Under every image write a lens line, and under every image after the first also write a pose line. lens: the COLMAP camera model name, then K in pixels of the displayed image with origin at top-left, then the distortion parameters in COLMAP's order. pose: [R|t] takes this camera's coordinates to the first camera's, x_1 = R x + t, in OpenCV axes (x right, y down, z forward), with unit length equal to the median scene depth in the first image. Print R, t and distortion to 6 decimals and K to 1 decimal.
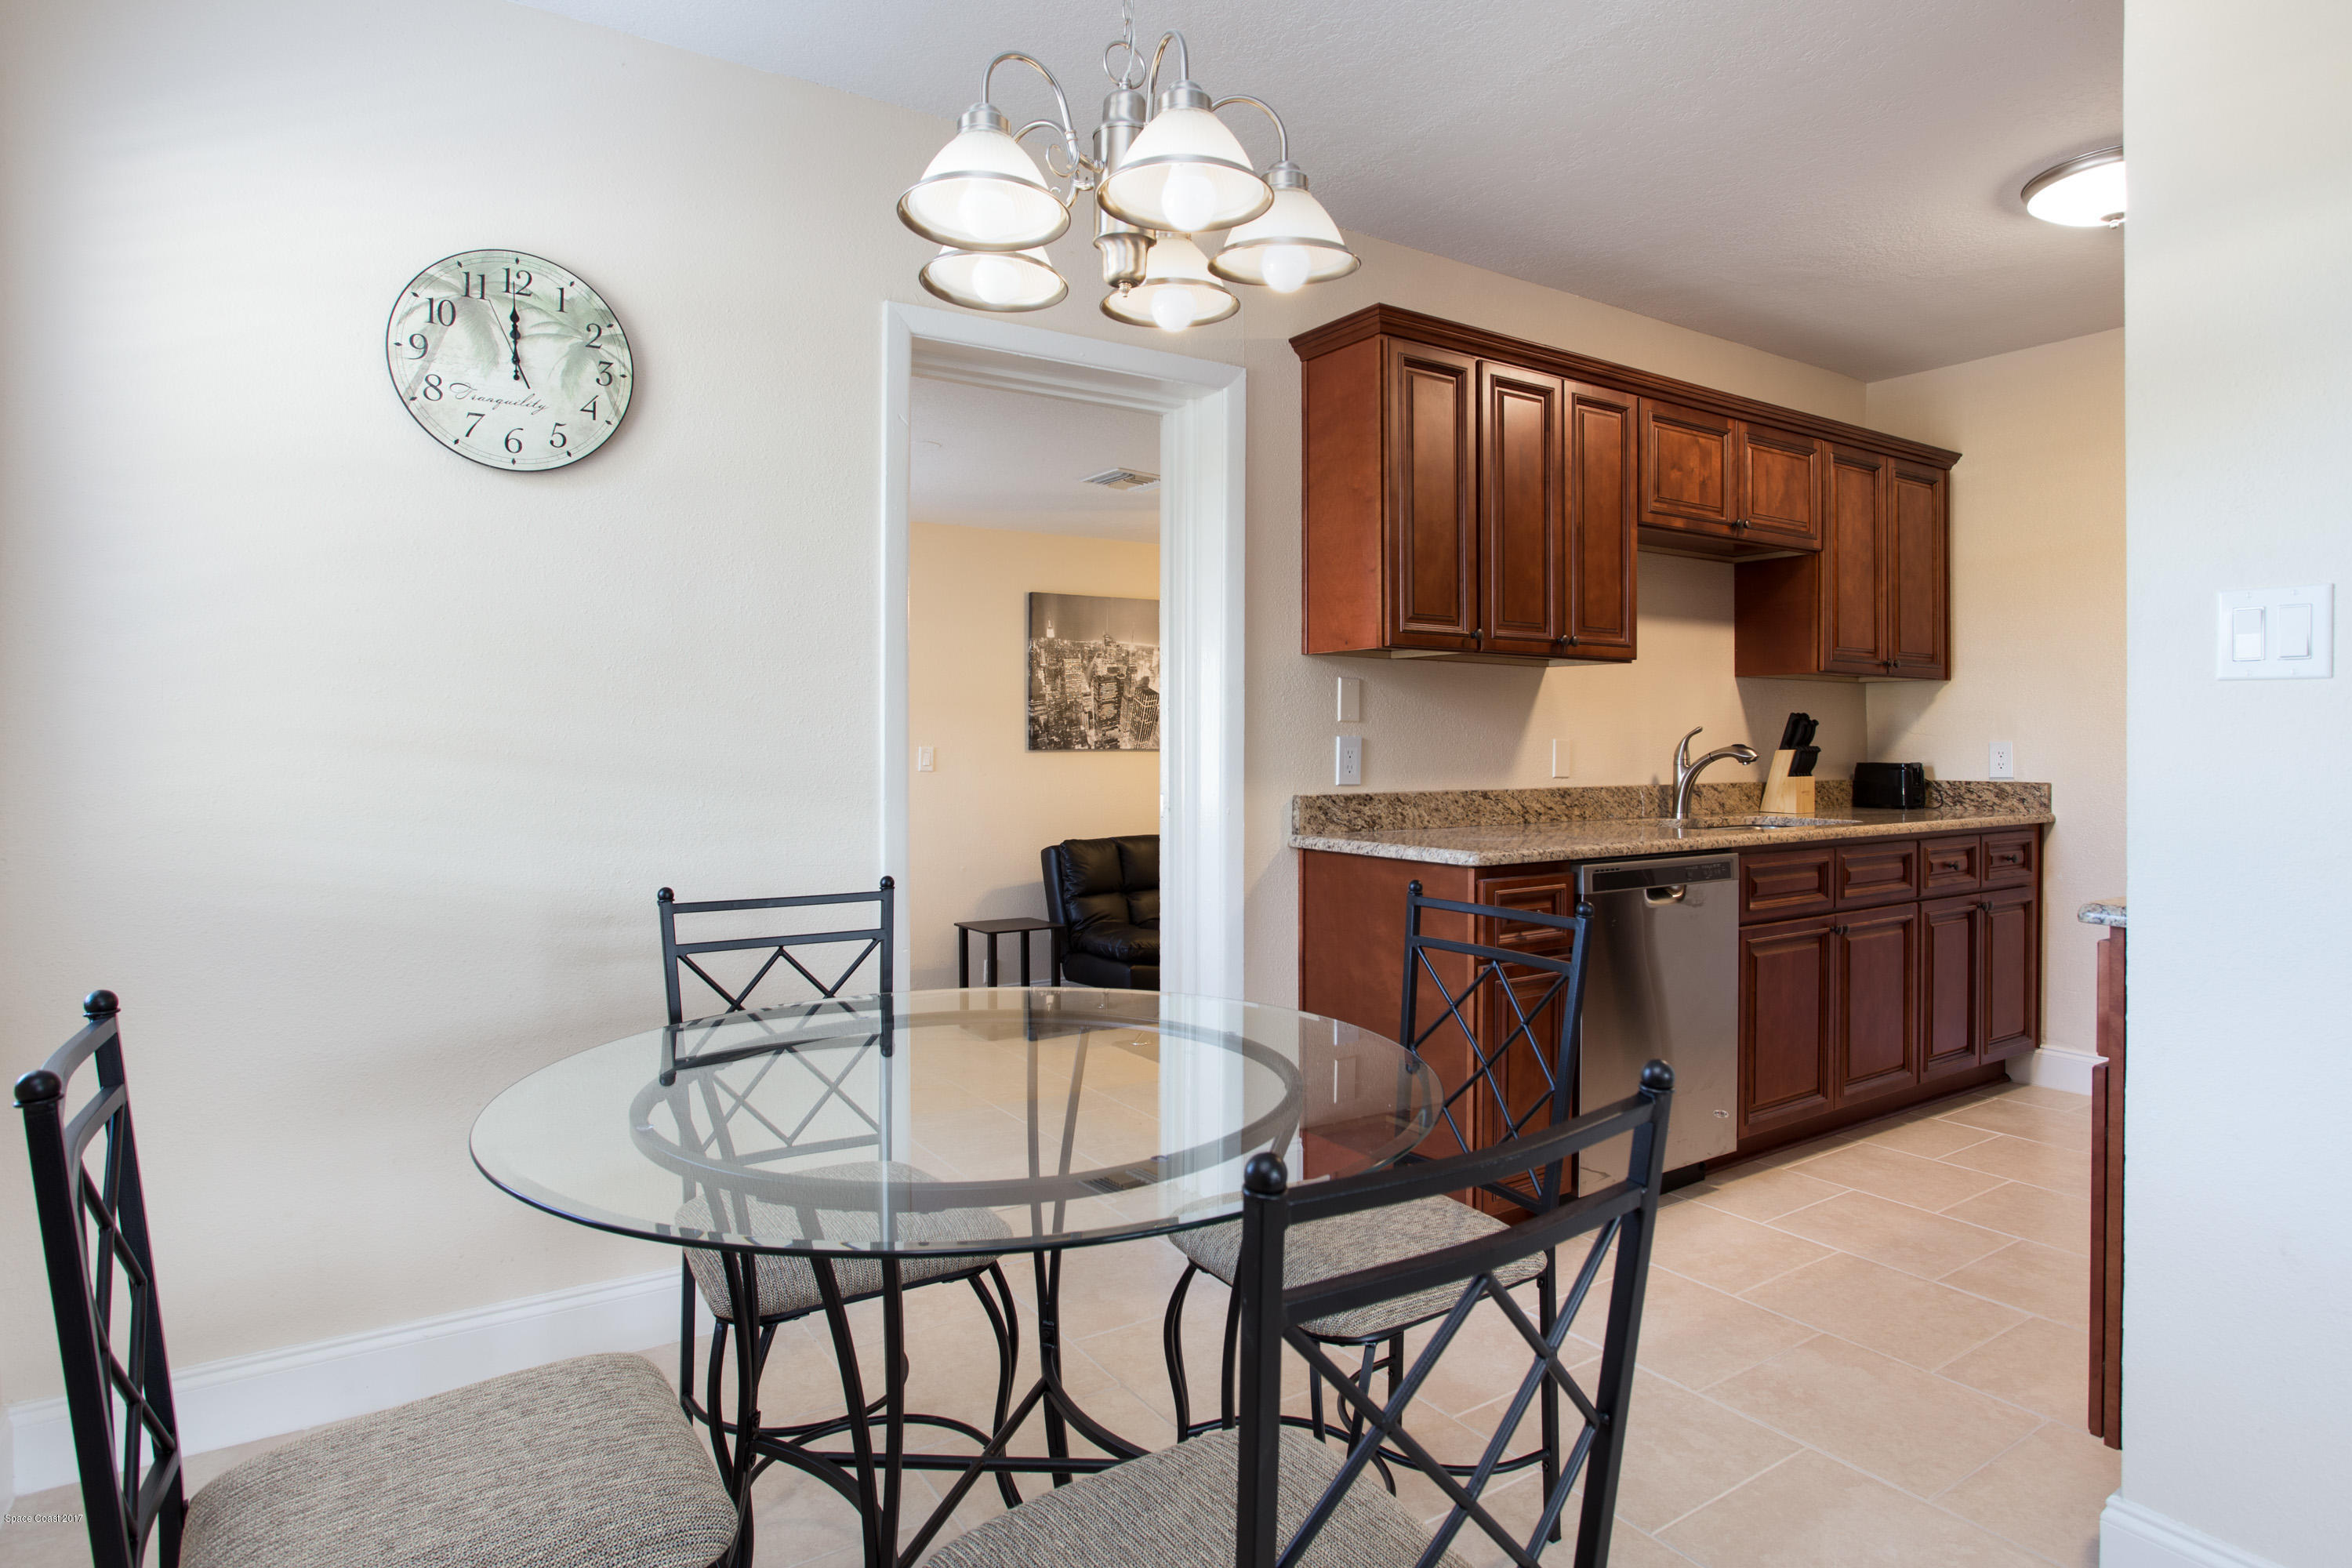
lens RADIAL K [[1301.1, 0, 1230.1], [0, 1301.1, 742.7], [0, 0, 1]] dist [-0.037123, 0.003262]
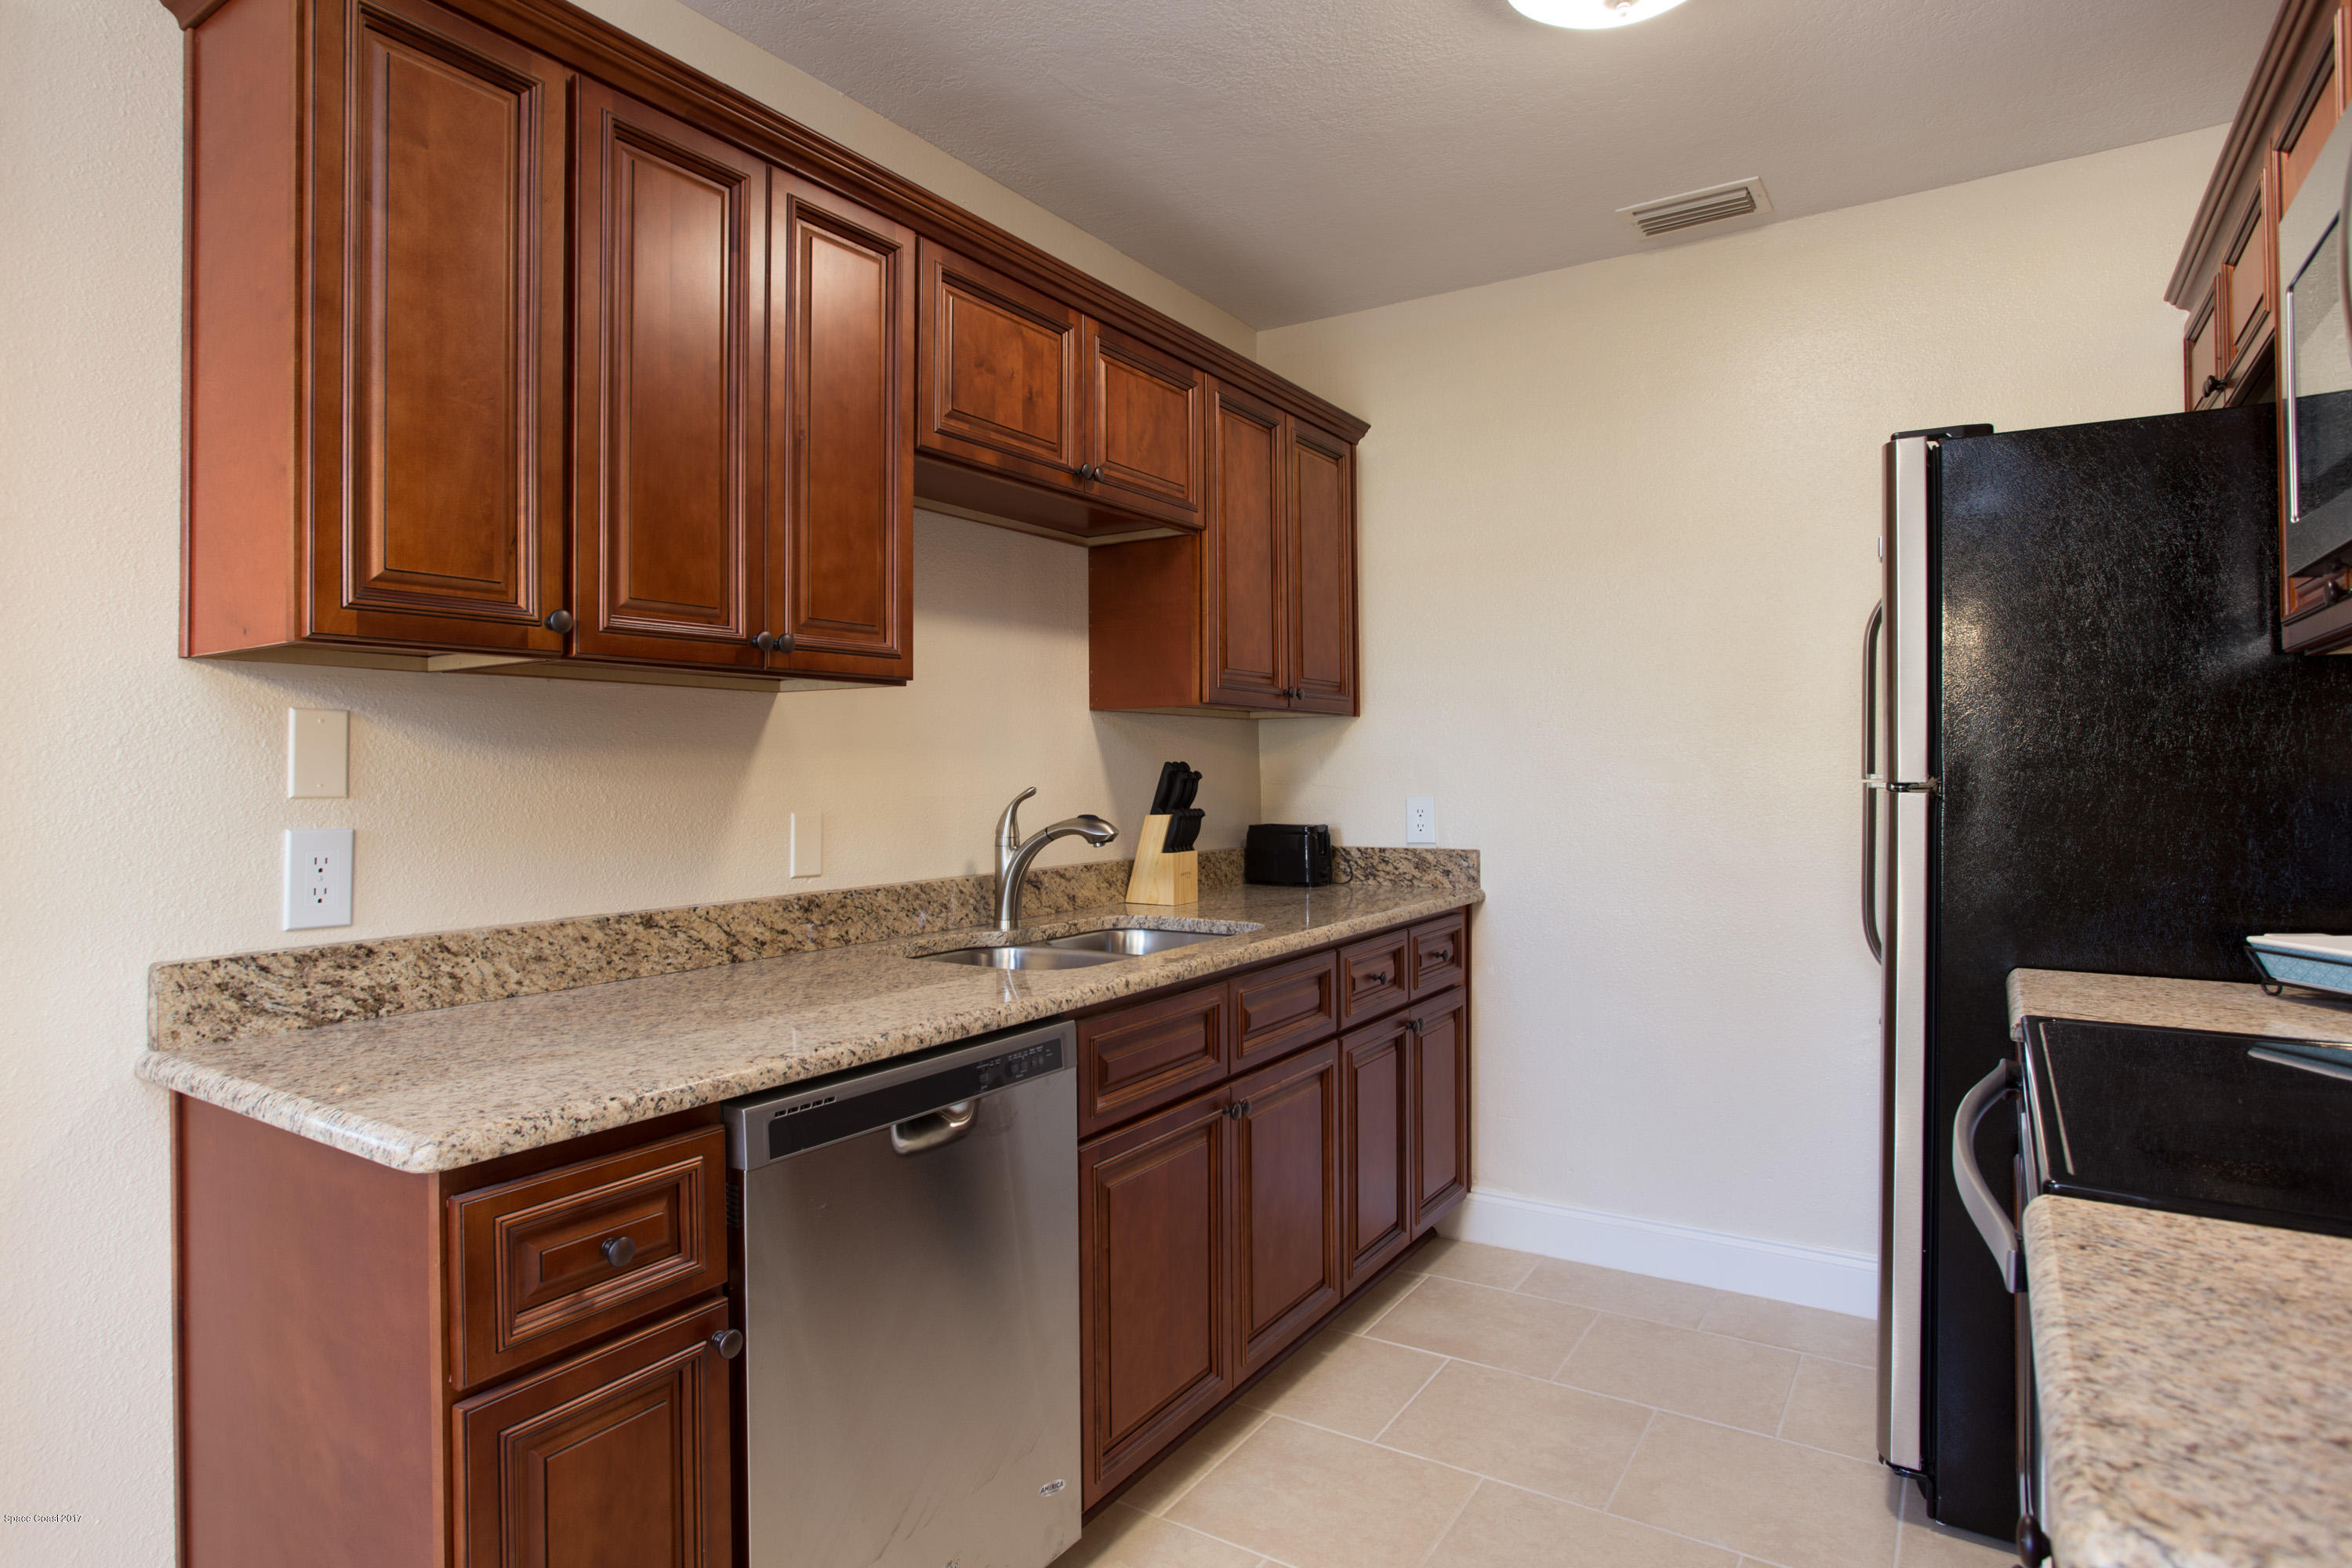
lens RADIAL K [[1301.1, 0, 1158.7], [0, 1301.1, 750.5], [0, 0, 1]] dist [-0.037123, 0.003262]
pose [[0.922878, -0.002598, 0.385084, 0.178760], [0.008866, 0.999856, -0.014502, -0.021560], [-0.384991, 0.016798, 0.922767, 0.393635]]
